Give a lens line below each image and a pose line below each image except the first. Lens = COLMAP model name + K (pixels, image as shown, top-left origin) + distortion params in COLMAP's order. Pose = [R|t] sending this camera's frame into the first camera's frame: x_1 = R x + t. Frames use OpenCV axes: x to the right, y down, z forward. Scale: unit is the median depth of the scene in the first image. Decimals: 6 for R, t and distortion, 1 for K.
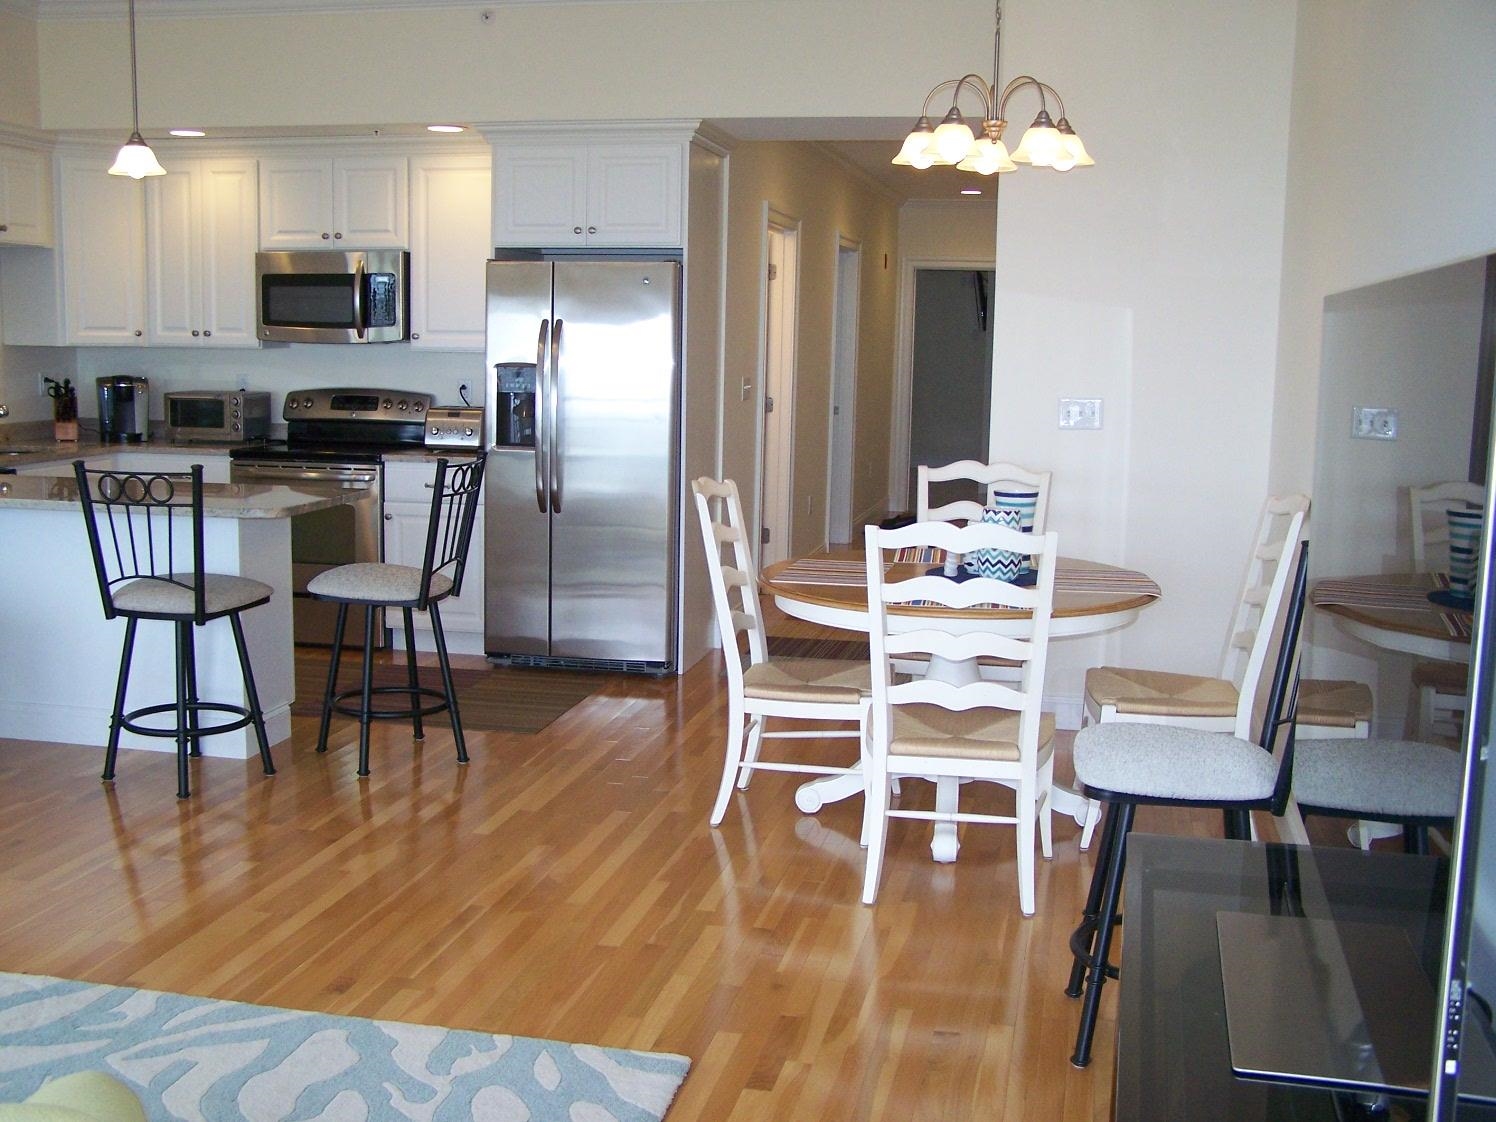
lens RADIAL K [[1697.7, 0, 721.6], [0, 1697.7, 599.0], [0, 0, 1]] dist [-0.192903, 0.347982]
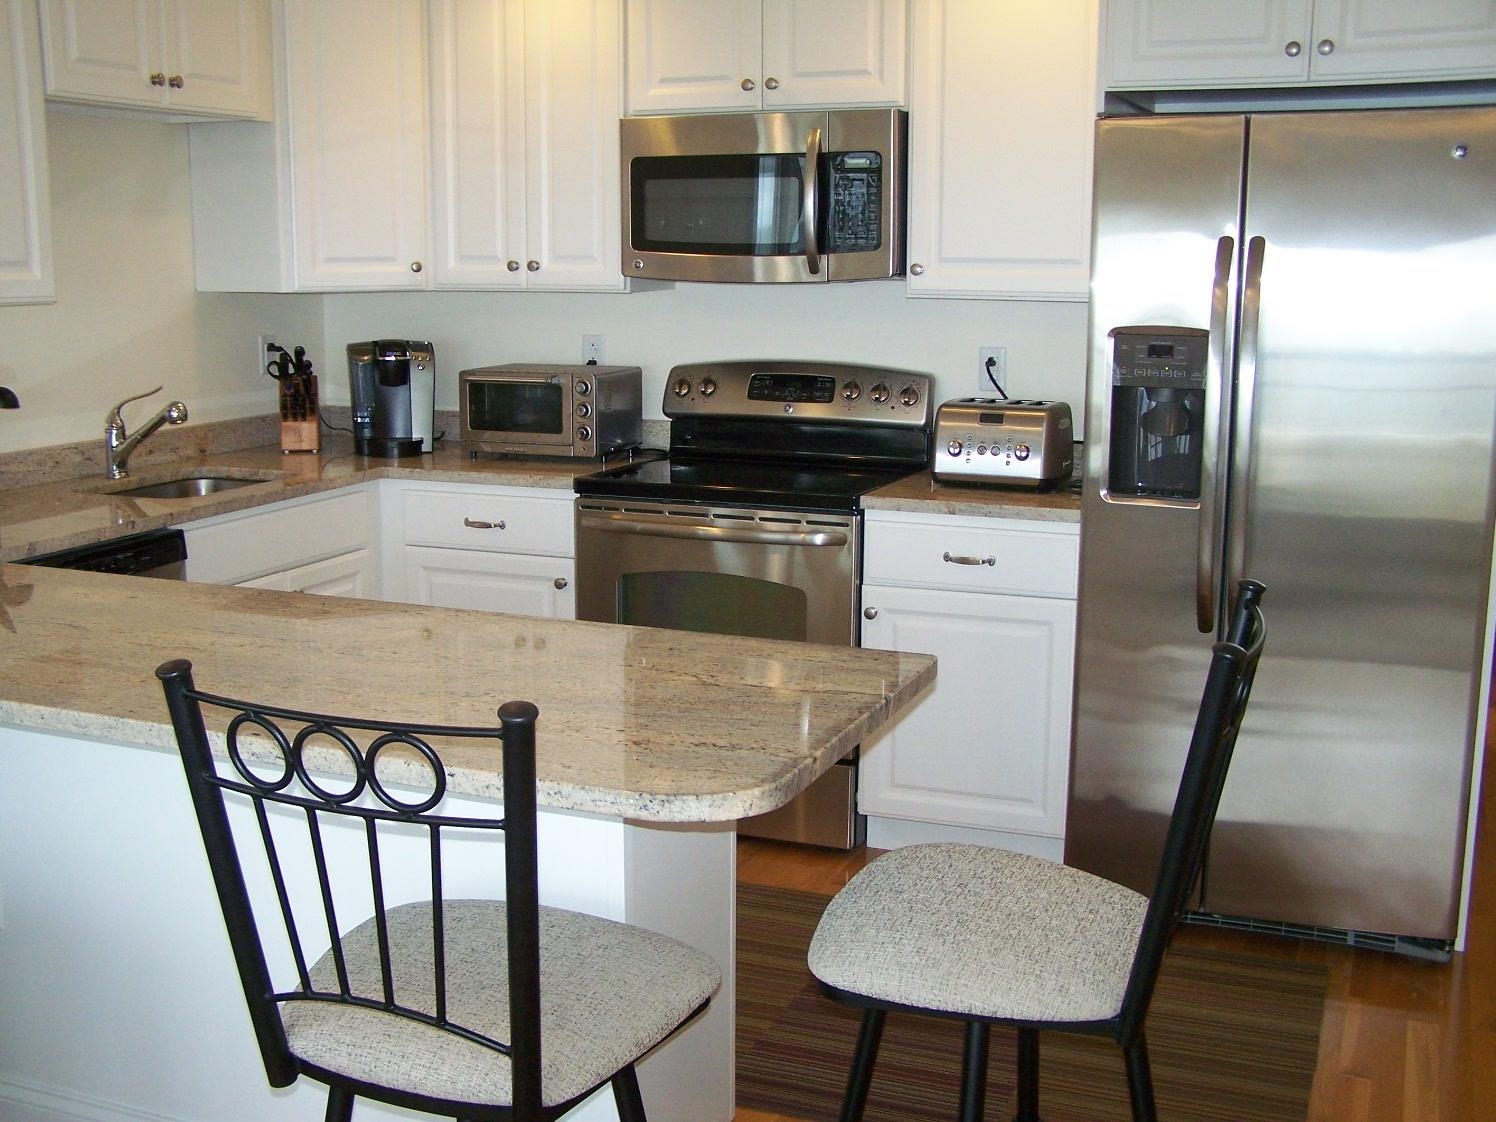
lens RADIAL K [[1697.7, 0, 721.6], [0, 1697.7, 599.0], [0, 0, 1]] dist [-0.192903, 0.347982]
pose [[0.983477, 0.019641, -0.179966, -0.142096], [-0.011526, 0.998874, 0.046029, -0.074090], [0.180668, -0.043194, 0.982595, 0.449730]]
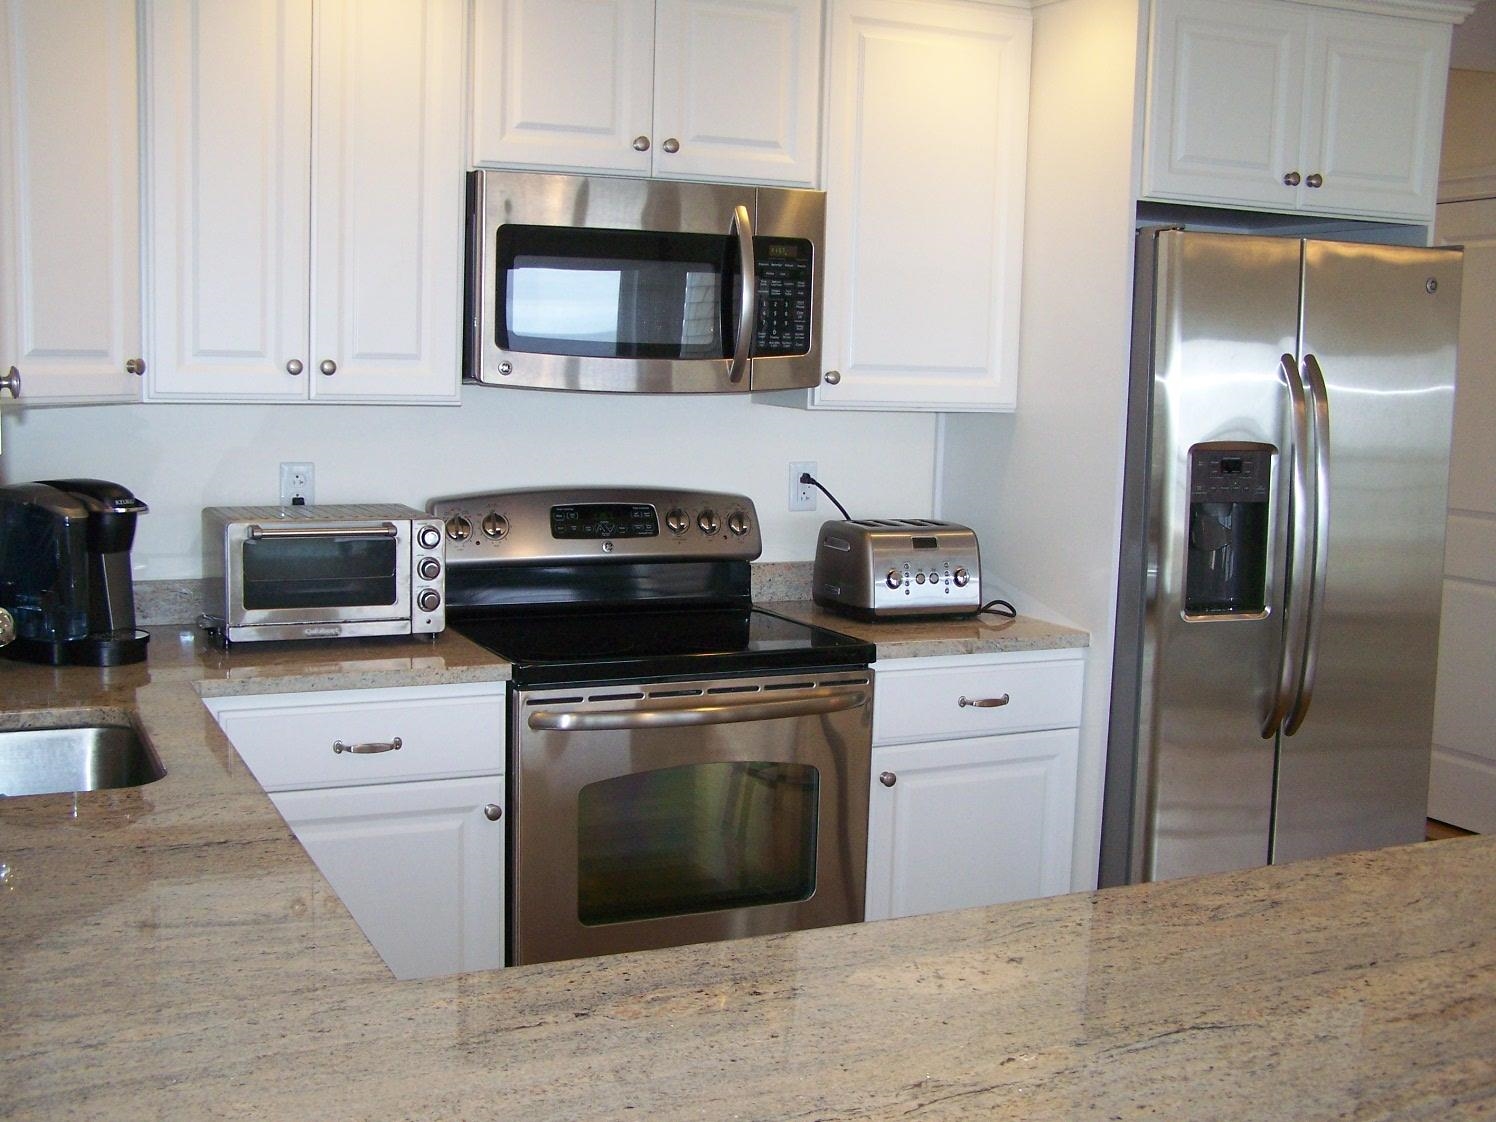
lens RADIAL K [[1697.7, 0, 721.6], [0, 1697.7, 599.0], [0, 0, 1]] dist [-0.192903, 0.347982]
pose [[0.796072, -0.086355, 0.599009, -0.481515], [0.083974, 0.995955, 0.031980, -0.110818], [-0.599348, 0.024843, 0.800103, 0.634576]]
